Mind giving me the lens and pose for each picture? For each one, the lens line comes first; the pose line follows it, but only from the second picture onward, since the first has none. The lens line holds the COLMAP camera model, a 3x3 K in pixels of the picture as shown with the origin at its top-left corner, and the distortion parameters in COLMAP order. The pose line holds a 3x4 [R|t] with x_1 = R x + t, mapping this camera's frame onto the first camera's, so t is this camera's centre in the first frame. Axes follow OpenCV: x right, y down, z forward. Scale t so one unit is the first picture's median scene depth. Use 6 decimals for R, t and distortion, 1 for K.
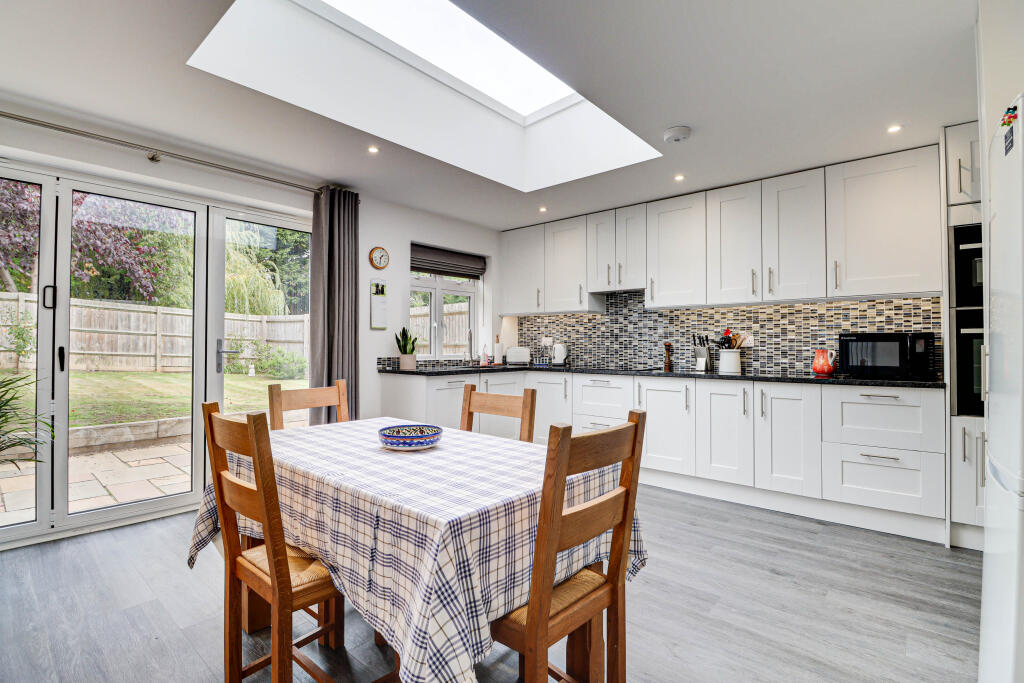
lens RADIAL K [[480.6, 0, 511.6], [0, 480.6, 336.7], [0, 0, 1]] dist [0.000828, -0.013582]
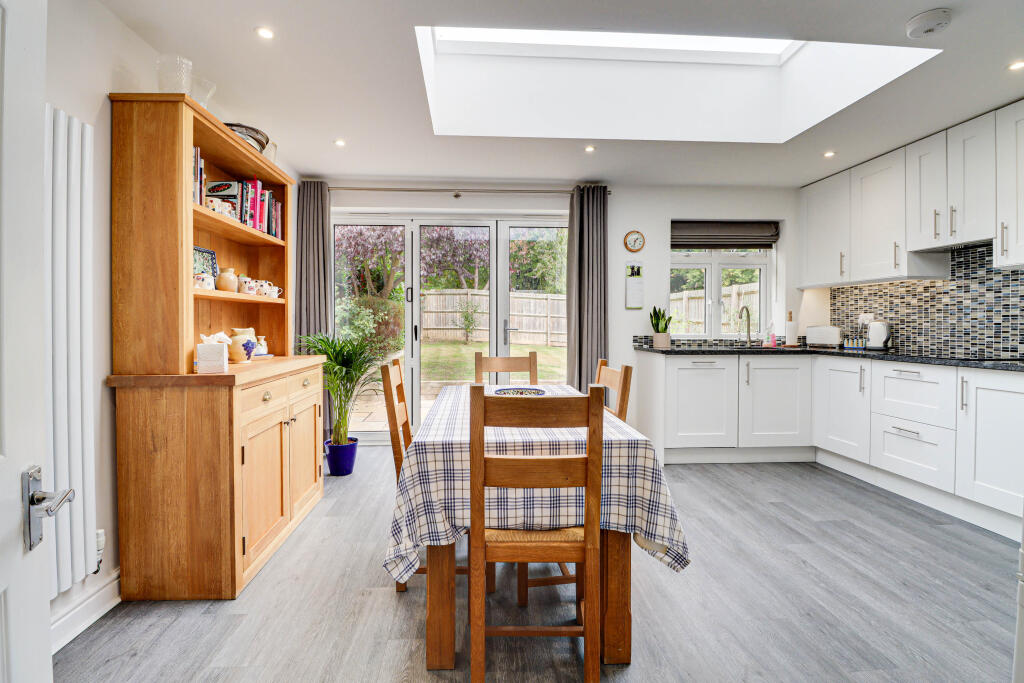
lens RADIAL K [[480.7, 0, 491.9], [0, 480.7, 327.3], [0, 0, 1]] dist [-0.000319, -0.013258]
pose [[0.694813, 0.002580, -0.719186, 0.238974], [0.014067, 0.999754, 0.017177, 0.002392], [0.719053, -0.022051, 0.694605, 0.032865]]
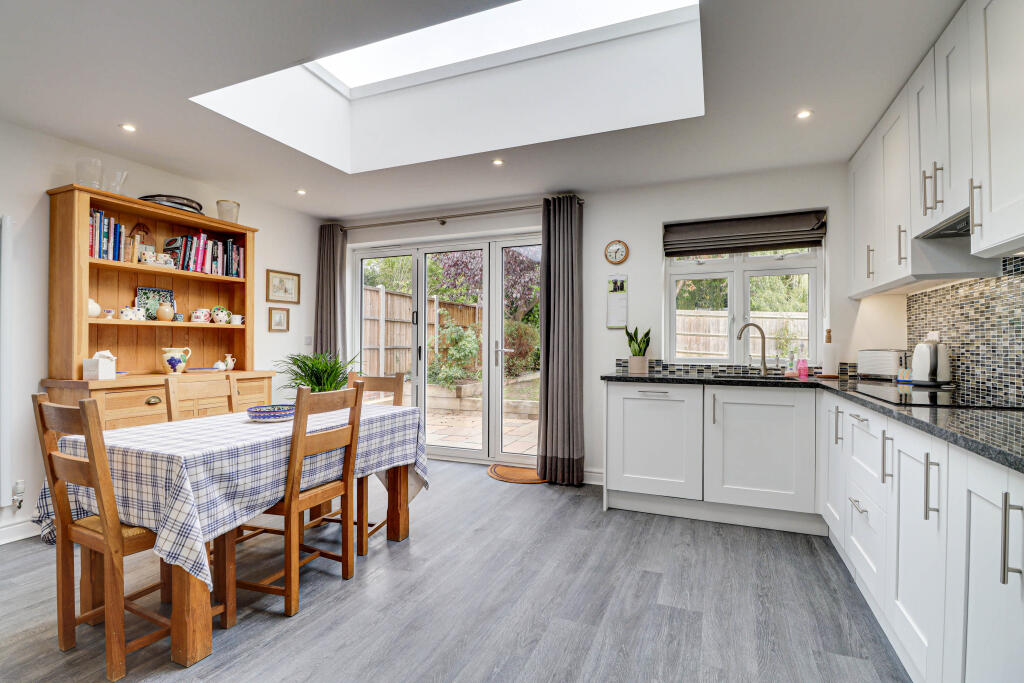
lens RADIAL K [[475.5, 0, 512.0], [0, 475.5, 341.5], [0, 0, 1]] dist [0.001894, -0.009242]
pose [[0.317530, -0.006944, -0.948223, 0.478510], [0.014374, 0.999894, -0.002509, 0.008137], [0.948139, -0.012833, 0.317596, 0.456871]]
